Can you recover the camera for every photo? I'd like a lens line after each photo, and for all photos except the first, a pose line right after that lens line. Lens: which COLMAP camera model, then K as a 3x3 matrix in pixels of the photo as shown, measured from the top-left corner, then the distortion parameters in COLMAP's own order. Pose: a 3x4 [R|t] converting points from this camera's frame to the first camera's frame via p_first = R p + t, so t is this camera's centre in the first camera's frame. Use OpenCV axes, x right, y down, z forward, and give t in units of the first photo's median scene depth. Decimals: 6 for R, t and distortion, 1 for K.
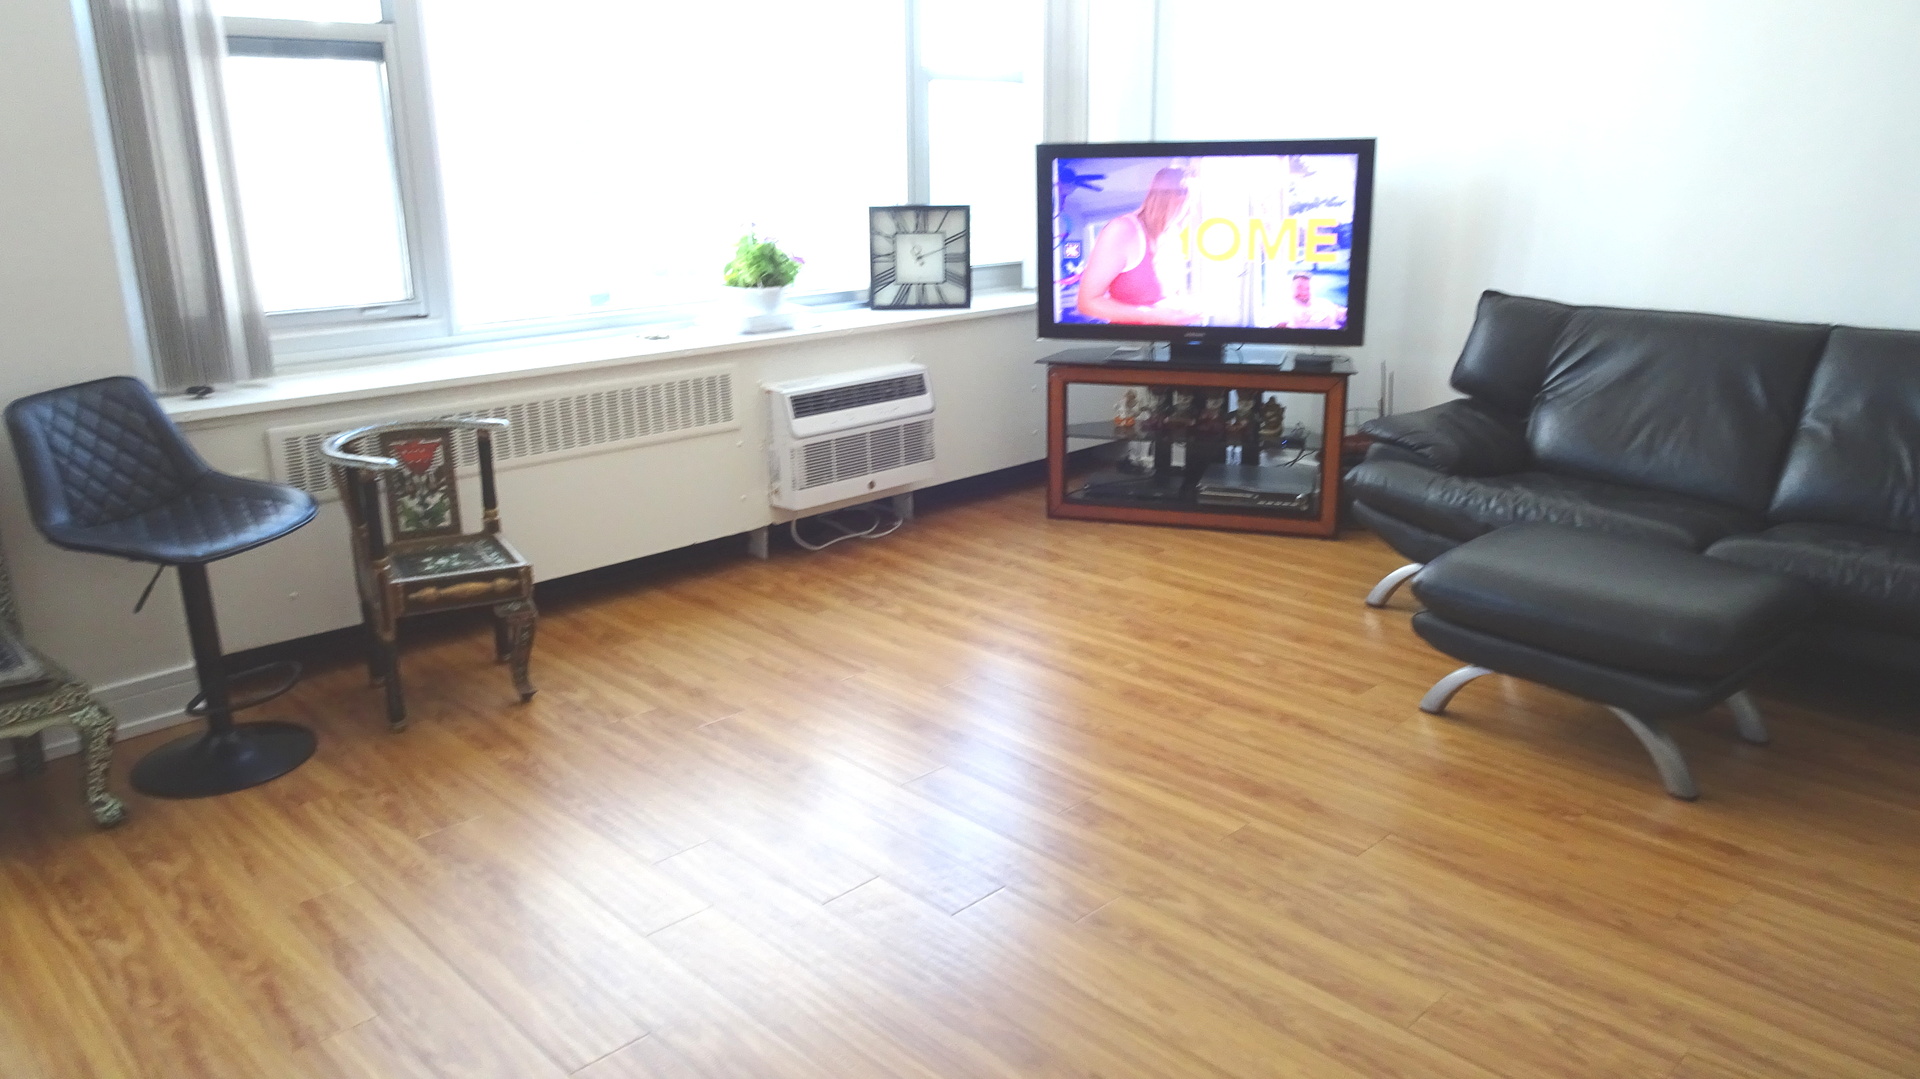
lens RADIAL K [[1370.9, 0, 968.5], [0, 1370.9, 535.6], [0, 0, 1]] dist [0.005403, -0.001945]
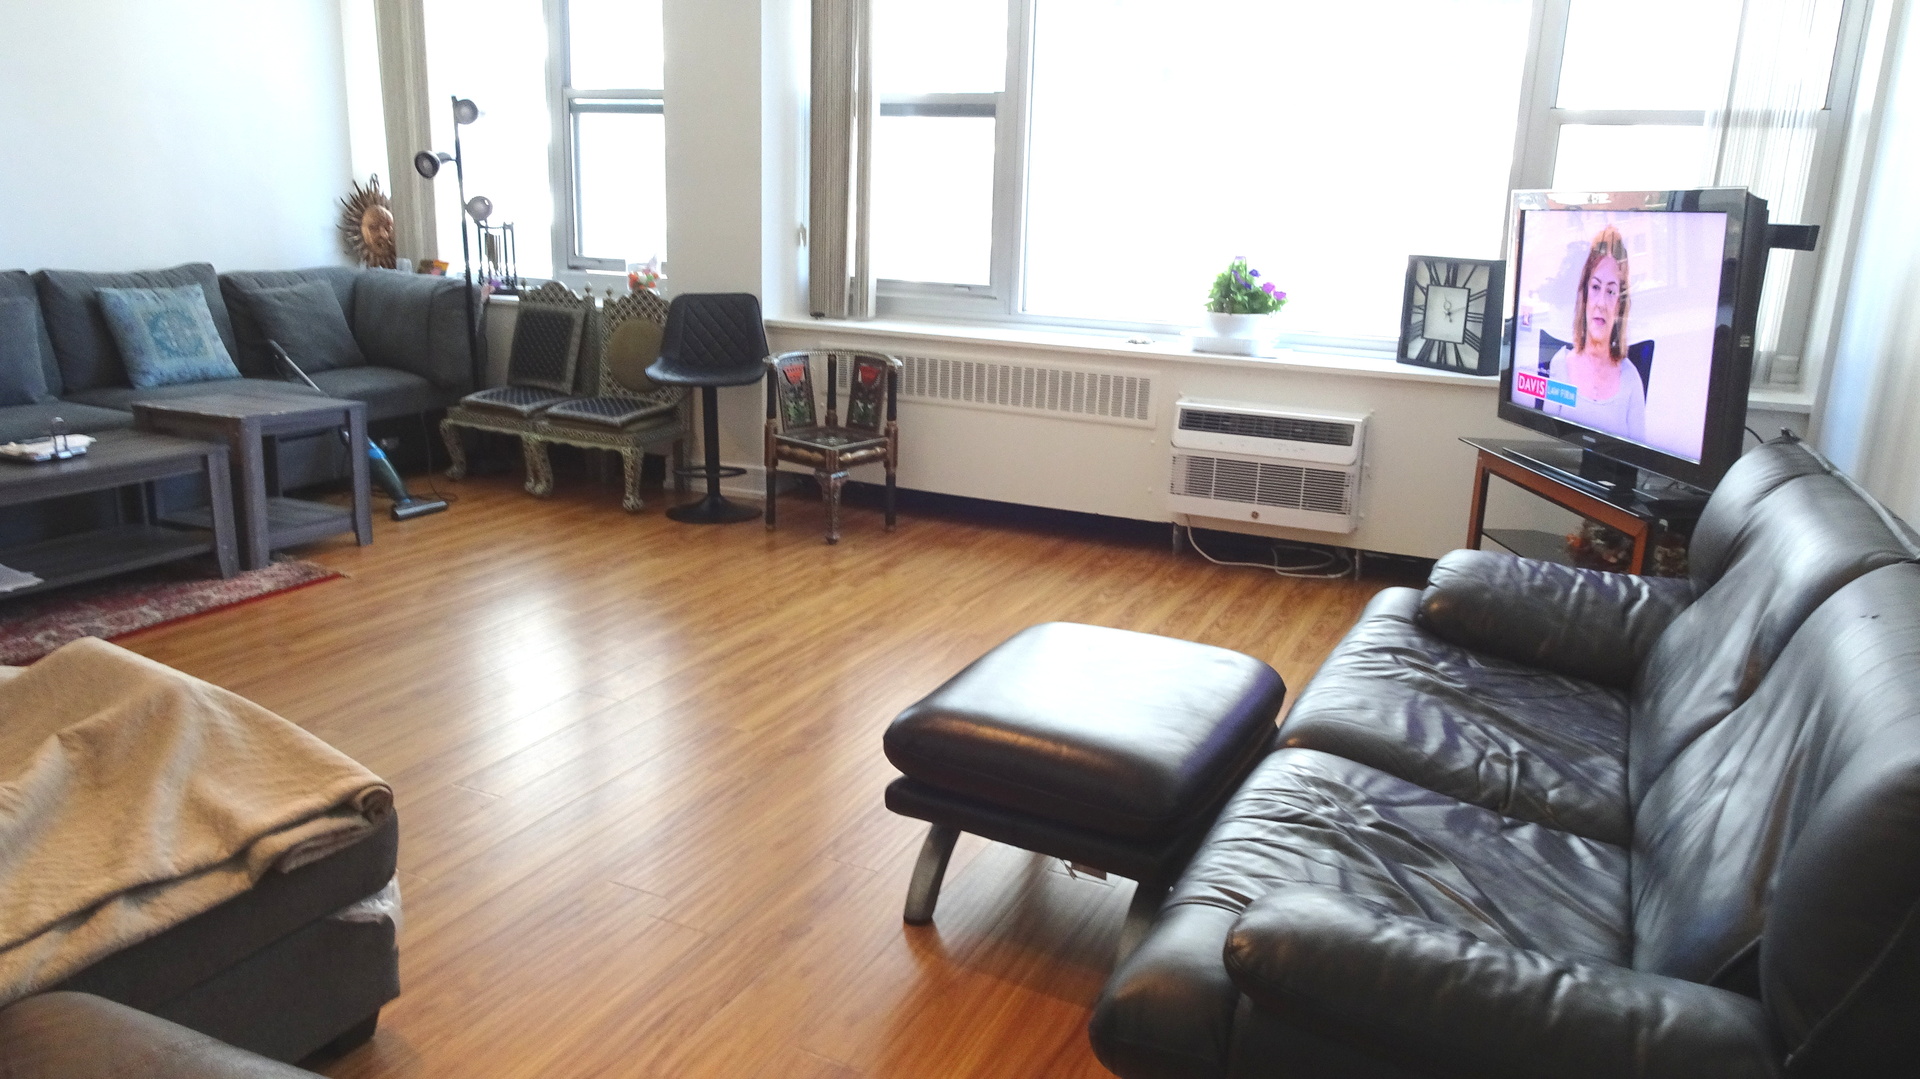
lens RADIAL K [[1370.9, 0, 963.3], [0, 1370.9, 547.7], [0, 0, 1]] dist [0.005403, -0.001945]
pose [[0.337724, 0.253869, -0.906363, 0.819611], [-0.296189, 0.942685, 0.153678, -0.110948], [0.893429, 0.216554, 0.393560, 0.422310]]
